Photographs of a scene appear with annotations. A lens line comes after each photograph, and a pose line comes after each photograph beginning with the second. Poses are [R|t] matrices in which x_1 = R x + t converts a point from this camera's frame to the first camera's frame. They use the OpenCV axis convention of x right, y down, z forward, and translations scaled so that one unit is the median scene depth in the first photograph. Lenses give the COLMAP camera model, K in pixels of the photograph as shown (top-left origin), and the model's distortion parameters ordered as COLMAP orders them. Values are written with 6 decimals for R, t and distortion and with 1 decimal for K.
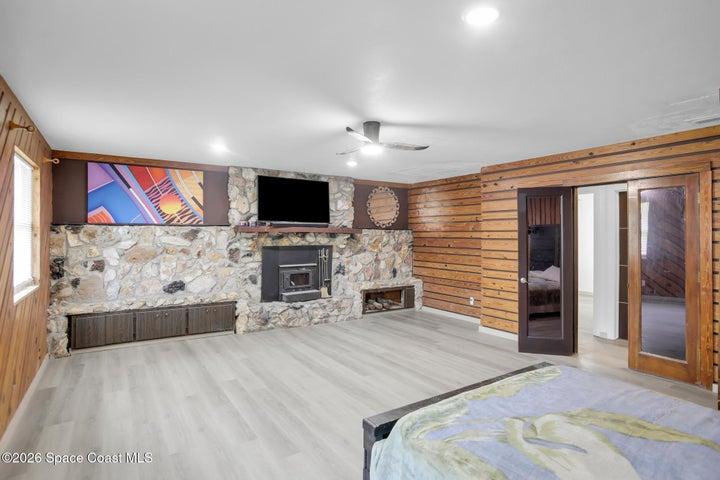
lens RADIAL K [[364.5, 0, 360.9], [0, 364.5, 239.0], [0, 0, 1]] dist [-0.053203, 0.027949]
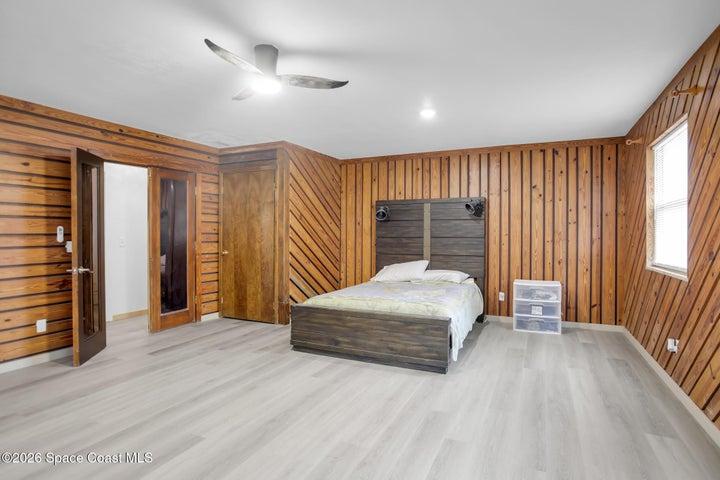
lens RADIAL K [[364.5, 0, 360.9], [0, 364.5, 239.0], [0, 0, 1]] dist [-0.053203, 0.027949]
pose [[-0.474961, -0.020455, 0.879769, -0.702664], [0.005816, 0.999635, 0.026382, 0.046098], [-0.879988, 0.017648, -0.474669, 1.189461]]
